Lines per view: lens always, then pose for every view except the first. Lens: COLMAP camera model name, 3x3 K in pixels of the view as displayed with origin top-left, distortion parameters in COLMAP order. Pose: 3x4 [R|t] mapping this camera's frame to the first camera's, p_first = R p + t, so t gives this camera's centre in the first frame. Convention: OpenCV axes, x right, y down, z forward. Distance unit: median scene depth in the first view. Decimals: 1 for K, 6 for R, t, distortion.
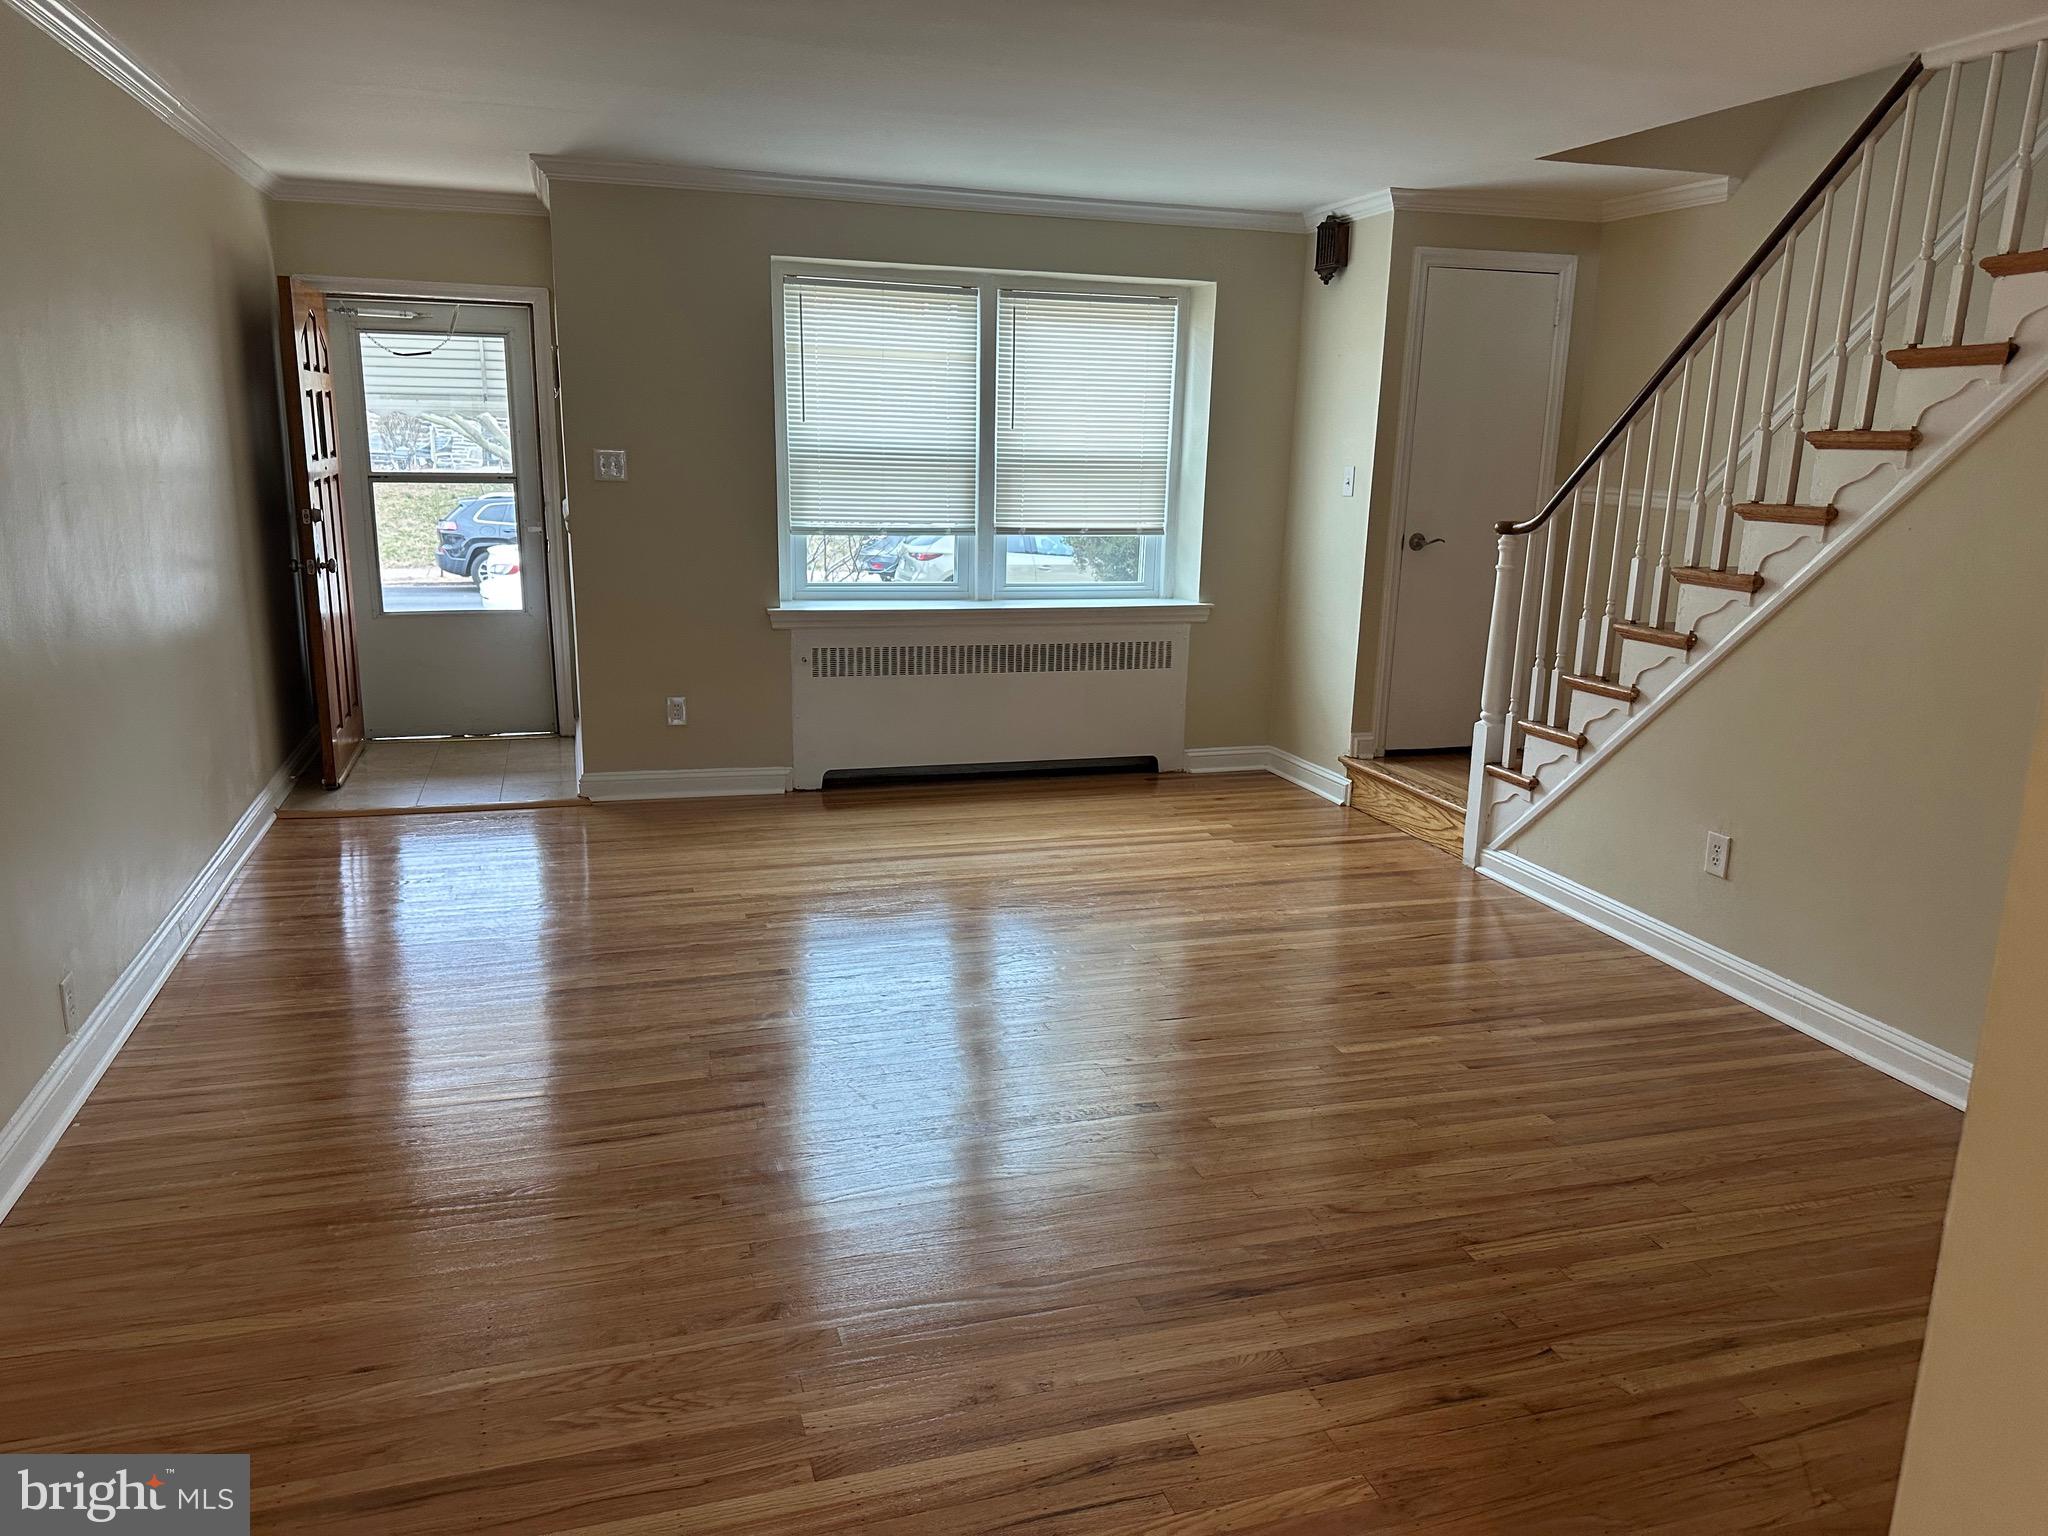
lens RADIAL K [[1424.3, 0, 1020.0], [0, 1424.3, 758.7], [0, 0, 1]] dist [0.060003, -0.075533]
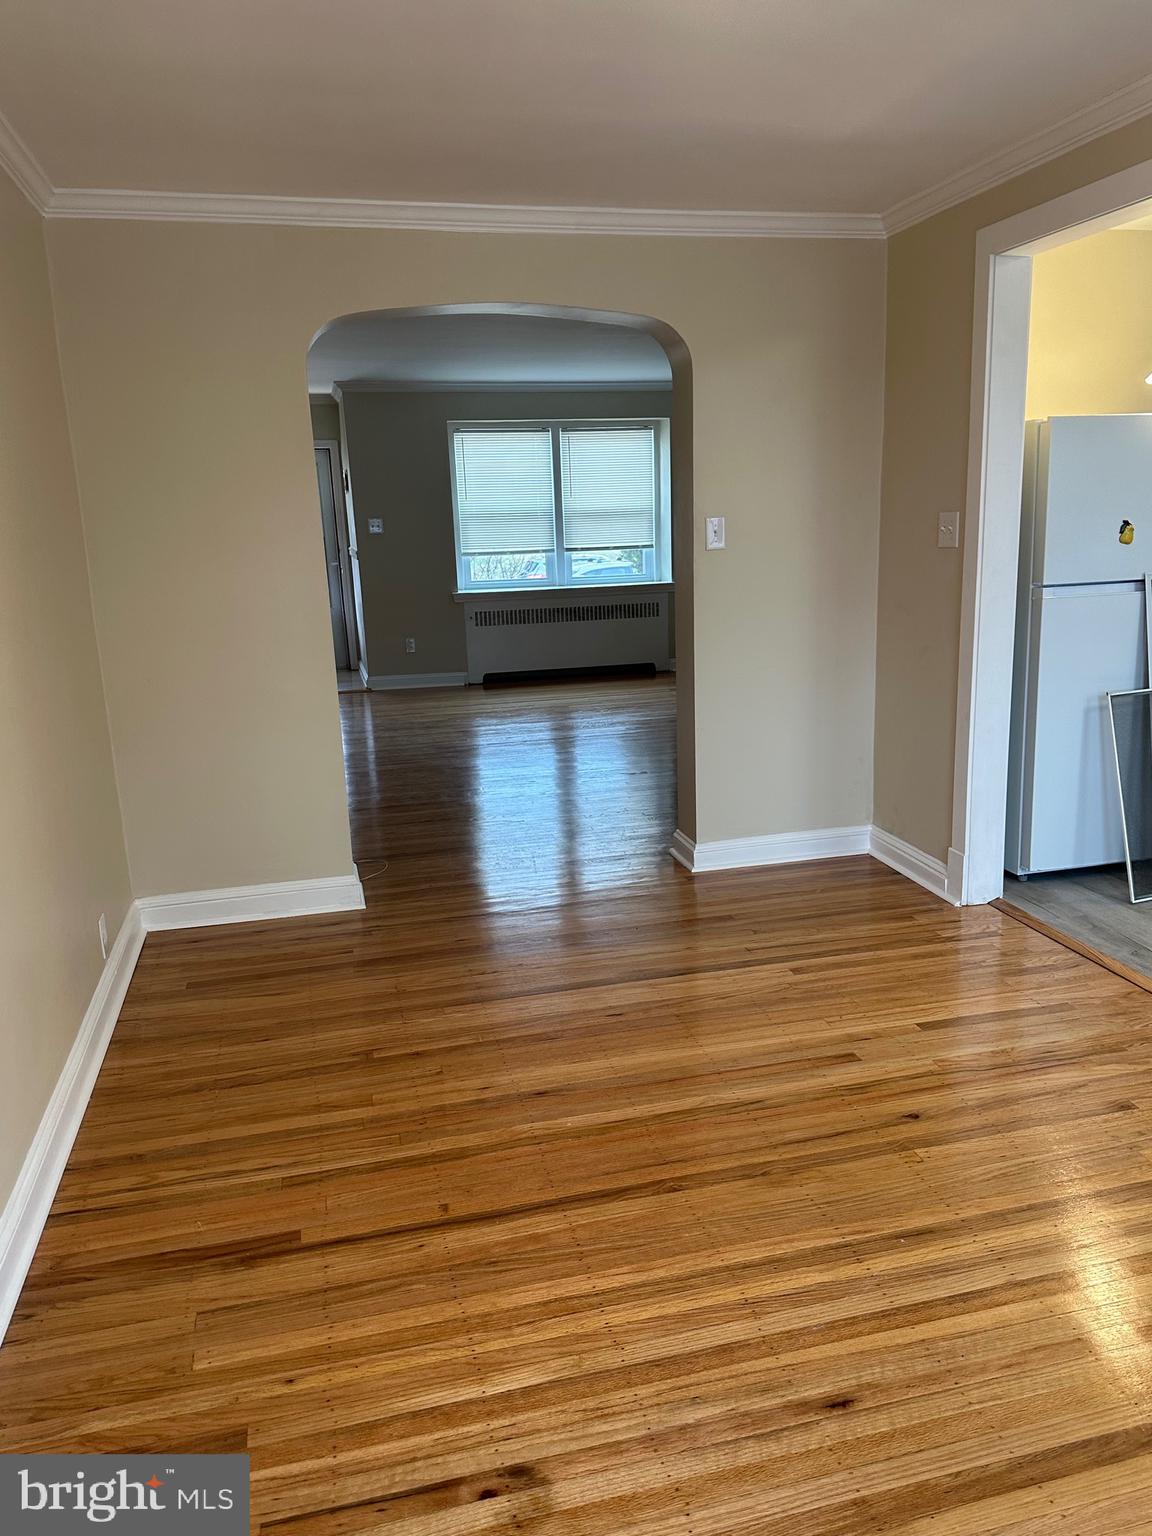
lens RADIAL K [[1187.6, 0, 585.5], [0, 1187.6, 763.3], [0, 0, 1]] dist [0.096550, -0.169698]
pose [[0.996662, -0.042561, -0.069670, 0.163086], [0.041962, 0.999069, -0.010028, 0.220366], [0.070032, 0.007071, 0.997520, -0.921599]]
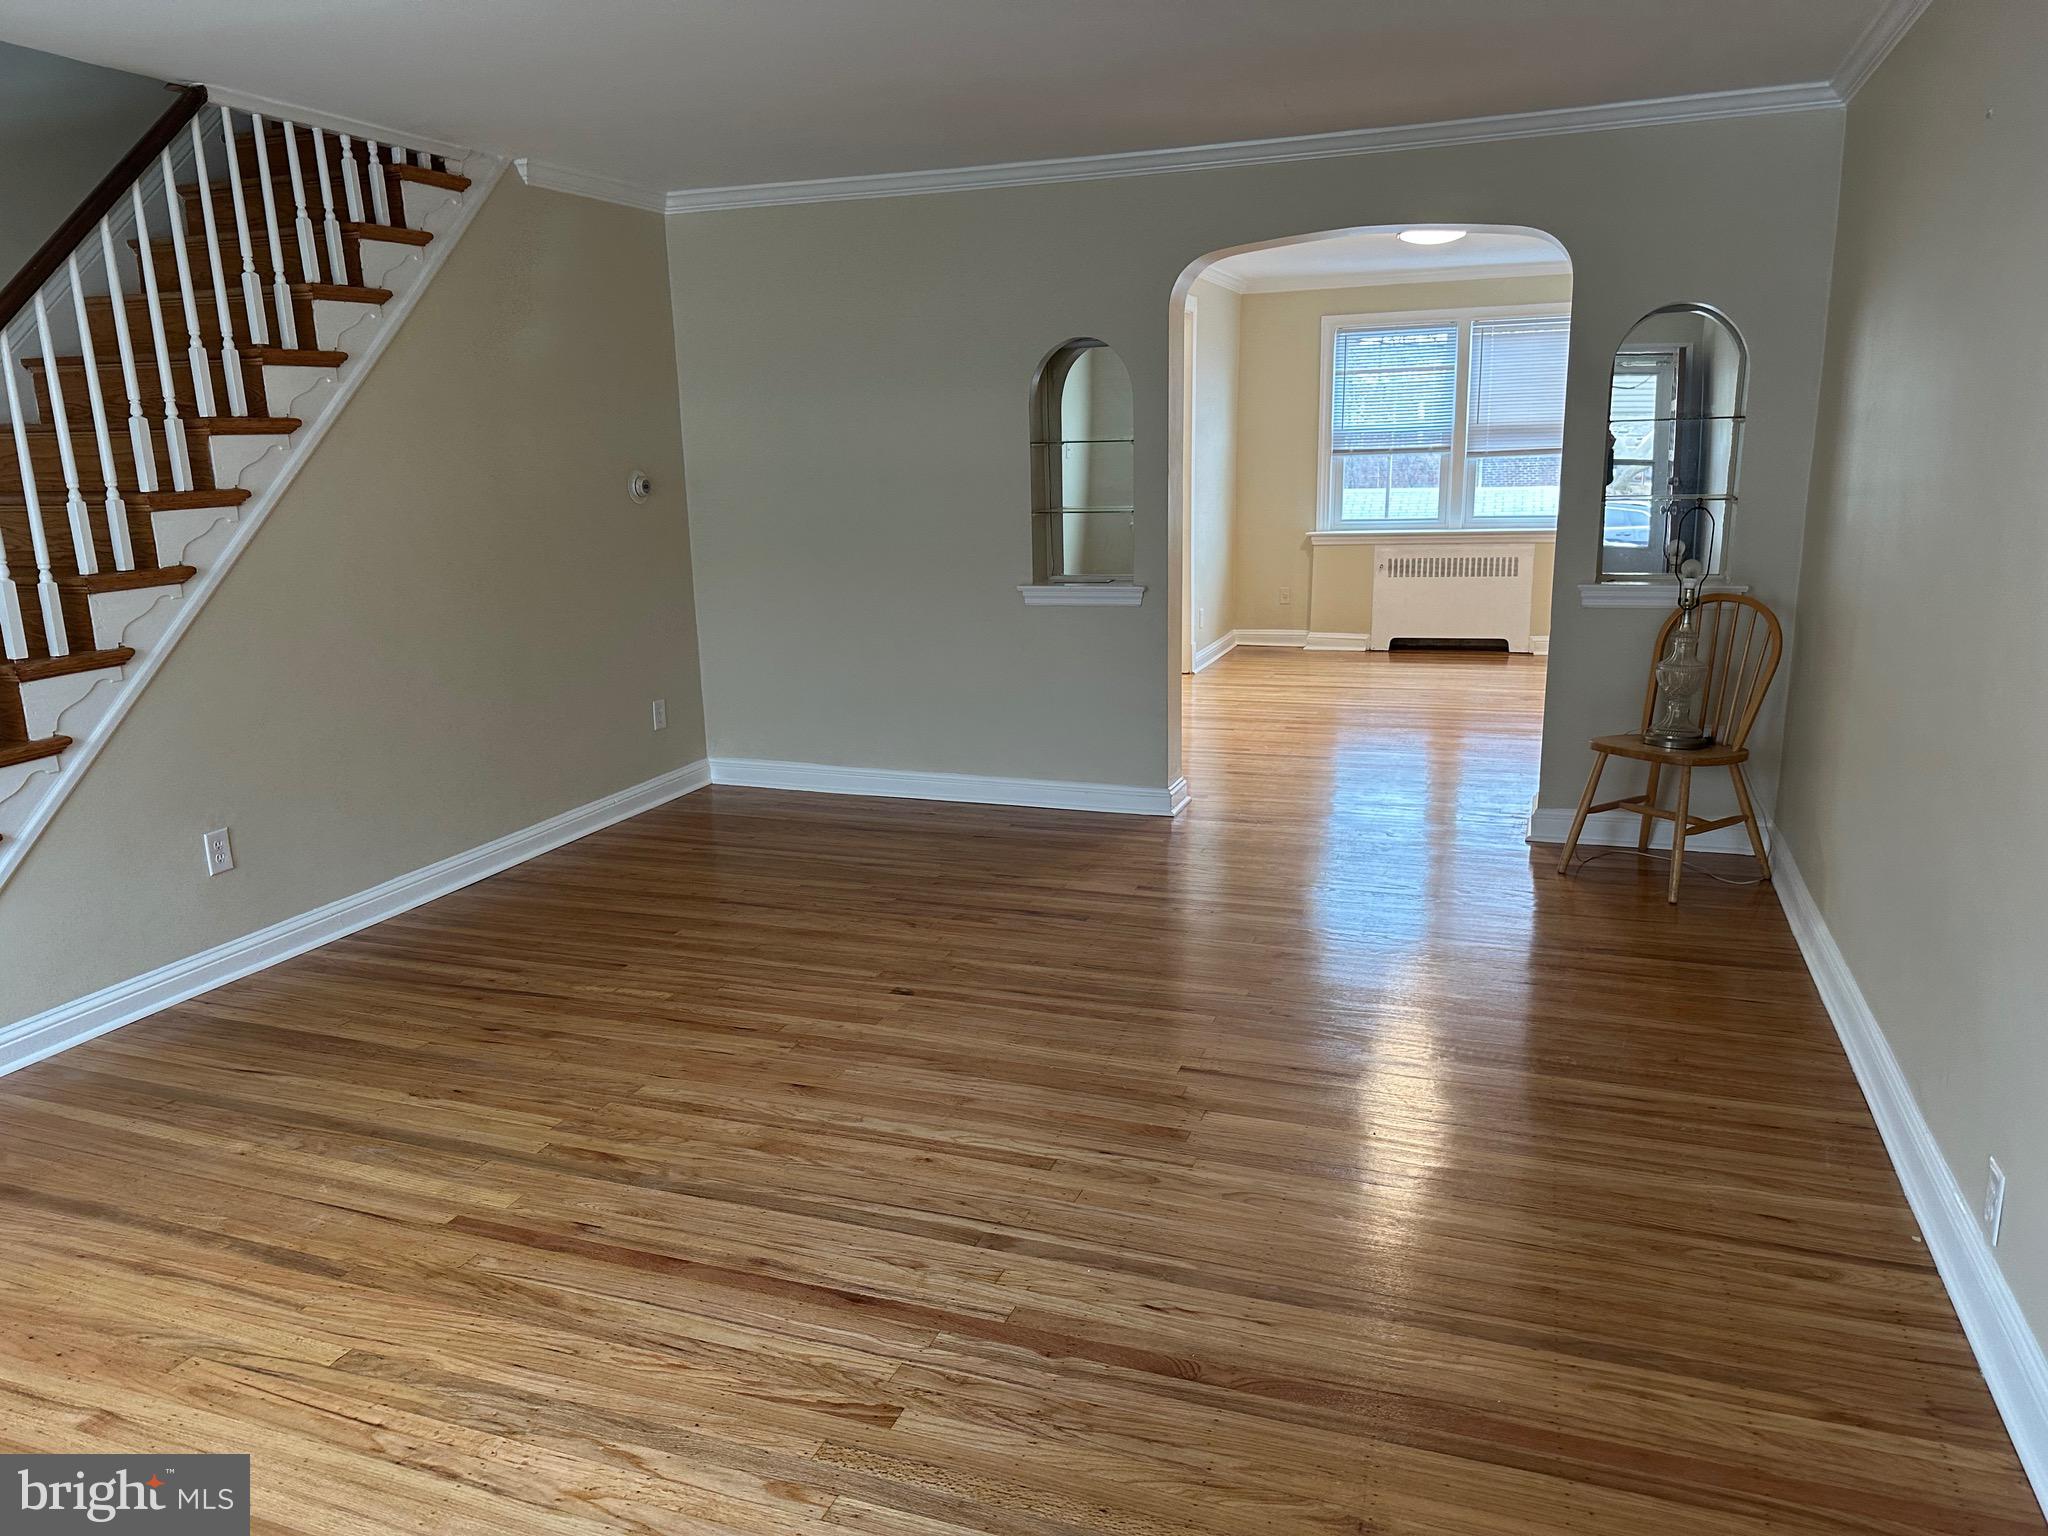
lens RADIAL K [[1419.3, 0, 1015.7], [0, 1419.3, 768.4], [0, 0, 1]] dist [0.083494, -0.112906]
pose [[-0.782817, -0.144621, 0.605212, -0.502470], [0.143732, 0.904288, 0.402000, -0.287224], [-0.605424, 0.401681, -0.687106, 1.260024]]
